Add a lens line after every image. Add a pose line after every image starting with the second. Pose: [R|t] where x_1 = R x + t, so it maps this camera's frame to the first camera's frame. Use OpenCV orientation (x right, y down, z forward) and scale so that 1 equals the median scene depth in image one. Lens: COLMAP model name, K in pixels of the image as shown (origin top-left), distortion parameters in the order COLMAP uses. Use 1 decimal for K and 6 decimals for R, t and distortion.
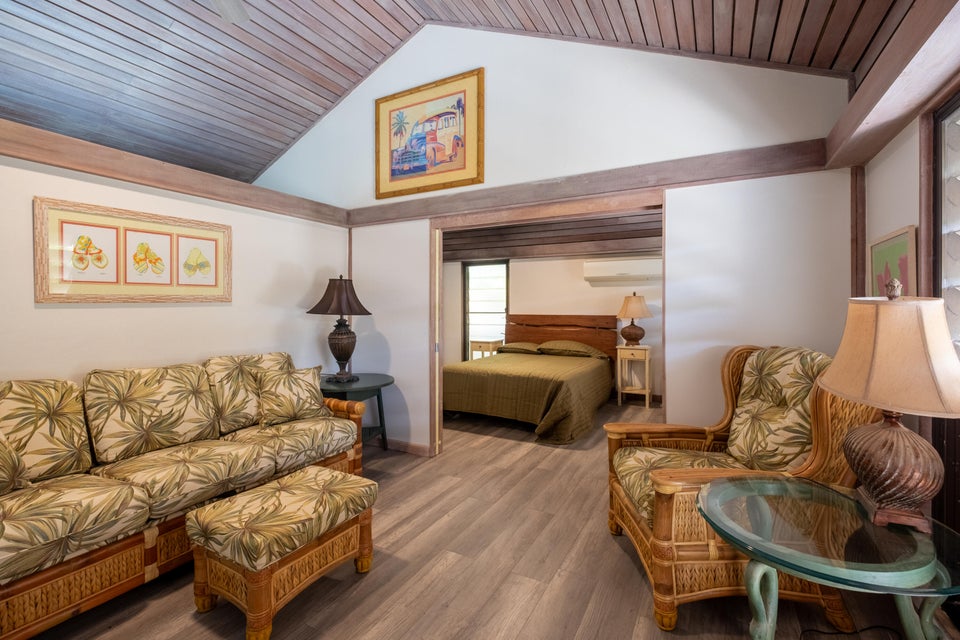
lens RADIAL K [[419.8, 0, 479.9], [0, 419.8, 310.3], [0, 0, 1]] dist [-0.002027, -0.000149]
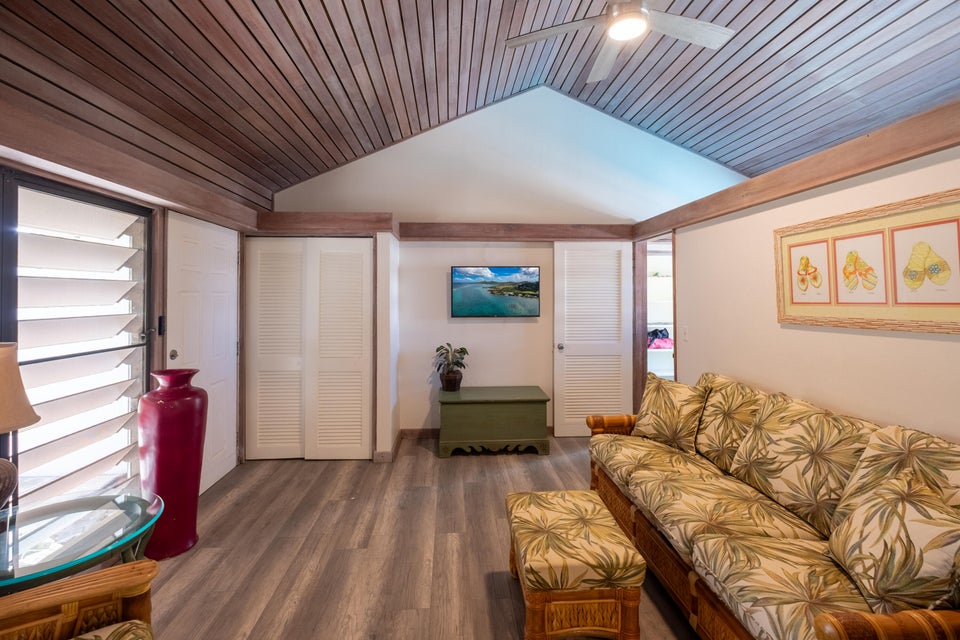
lens RADIAL K [[429.7, 0, 478.5], [0, 429.7, 295.2], [0, 0, 1]] dist [0.001238, 0.000098]
pose [[-0.838767, -0.002132, -0.544486, 0.231192], [-0.004182, 0.999988, 0.002527, -0.084422], [0.544474, 0.004397, -0.838766, 1.391121]]
